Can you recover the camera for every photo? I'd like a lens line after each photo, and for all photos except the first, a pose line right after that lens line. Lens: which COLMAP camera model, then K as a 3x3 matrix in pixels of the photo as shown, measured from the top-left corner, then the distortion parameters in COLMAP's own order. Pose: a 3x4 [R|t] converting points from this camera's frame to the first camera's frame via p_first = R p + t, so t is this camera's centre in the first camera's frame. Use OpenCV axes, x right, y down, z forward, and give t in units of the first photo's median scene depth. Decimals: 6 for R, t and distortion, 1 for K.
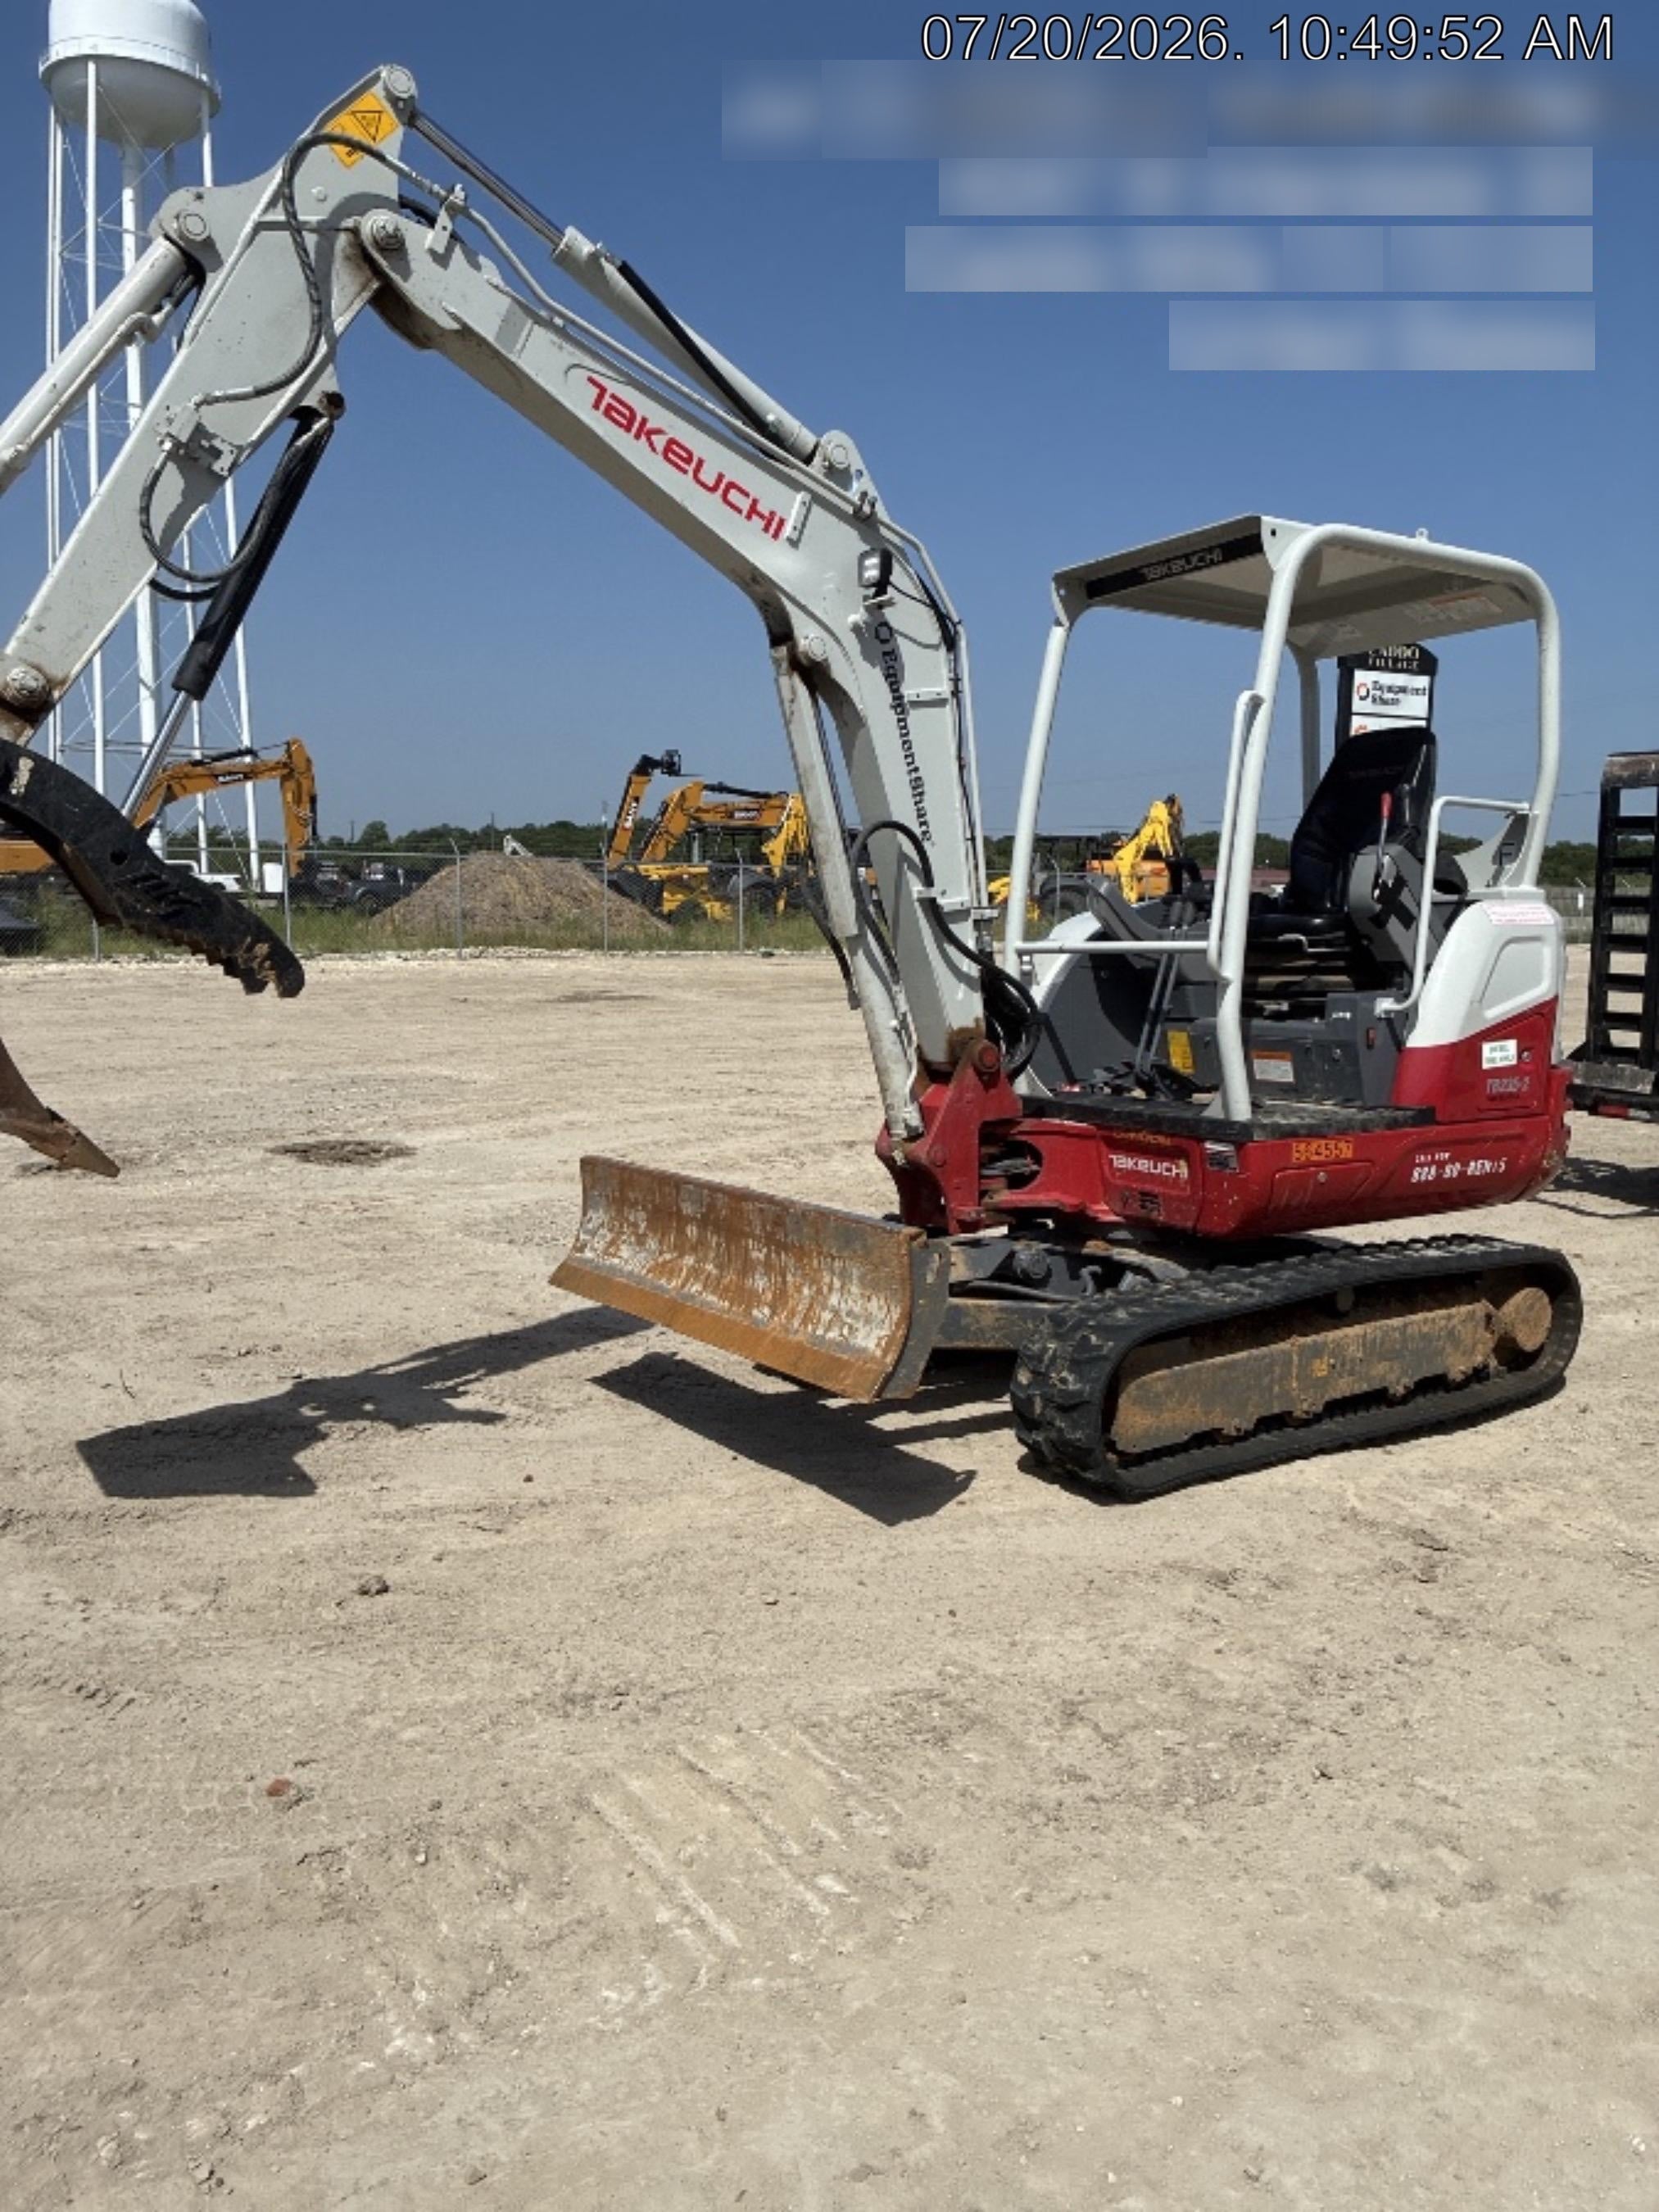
lens RADIAL K [[1699.3, 0, 837.8], [0, 1699.3, 1109.4], [0, 0, 1]] dist [-0.003566, -0.015300]
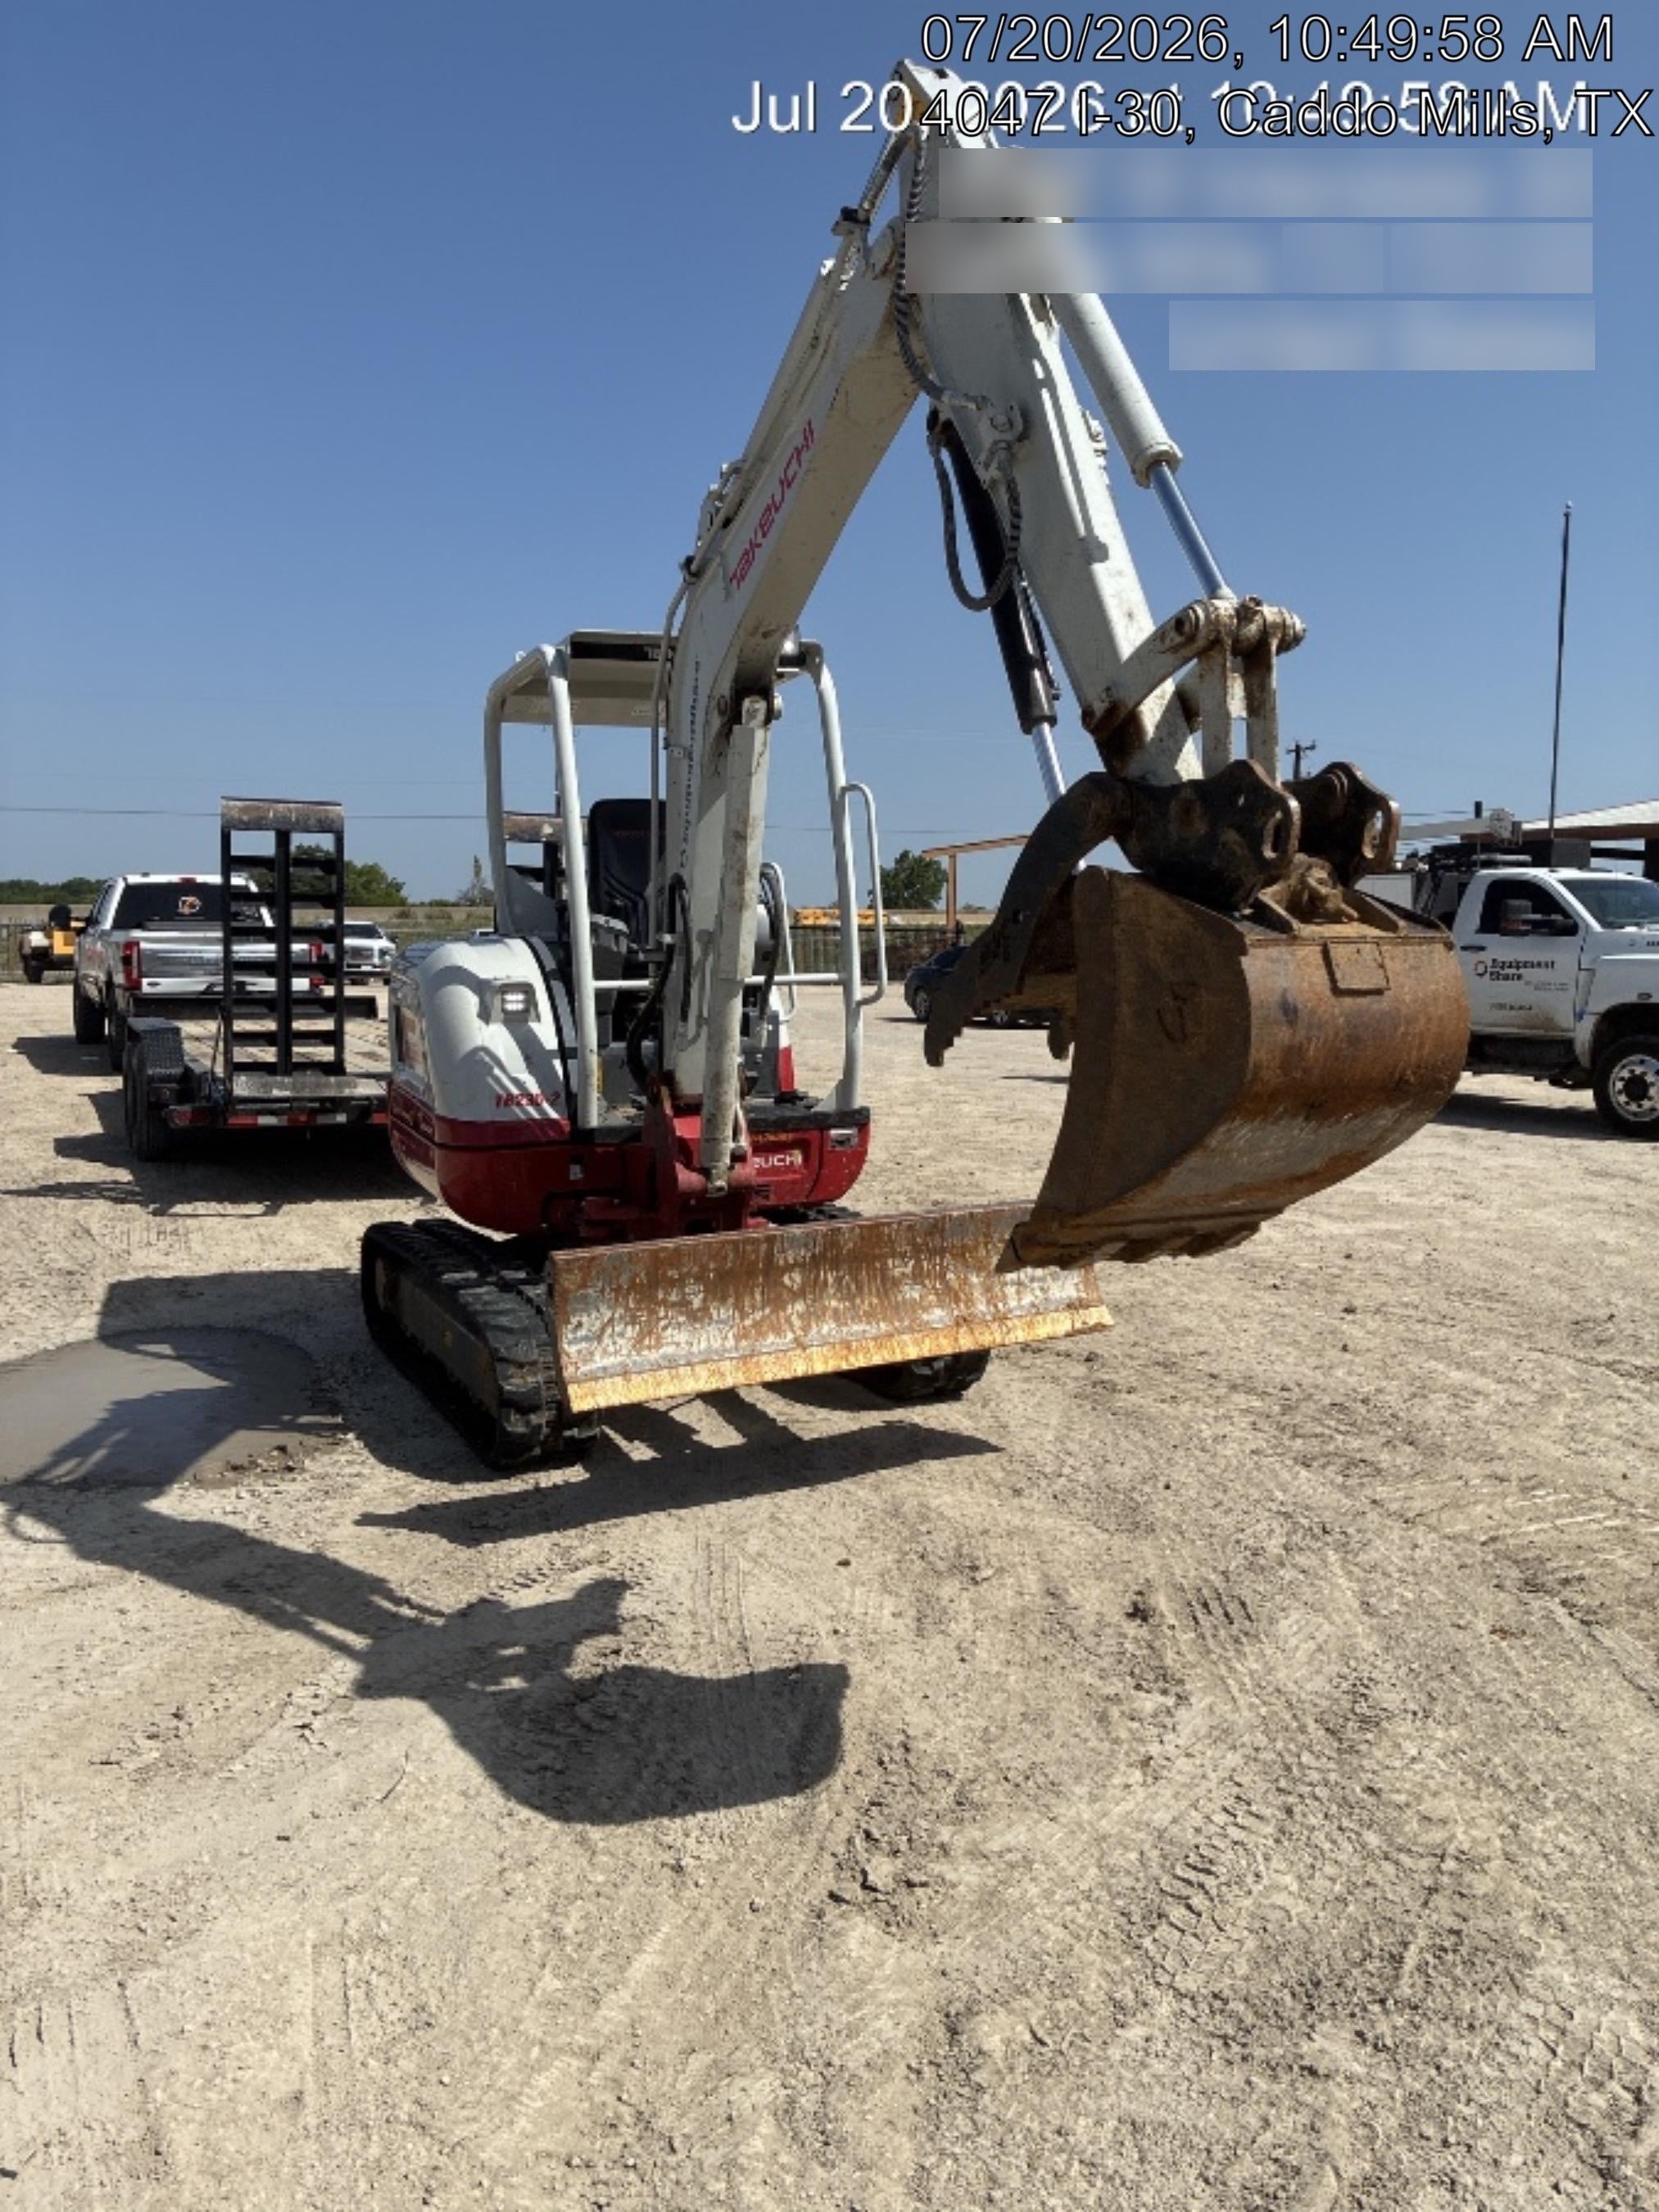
lens RADIAL K [[1699.3, 0, 831.1], [0, 1699.3, 1119.8], [0, 0, 1]] dist [-0.003566, -0.015300]
pose [[0.159317, -0.122151, 0.979641, -0.994096], [0.124388, 0.986891, 0.102826, -0.114513], [-0.979360, 0.105474, 0.172423, 0.753186]]
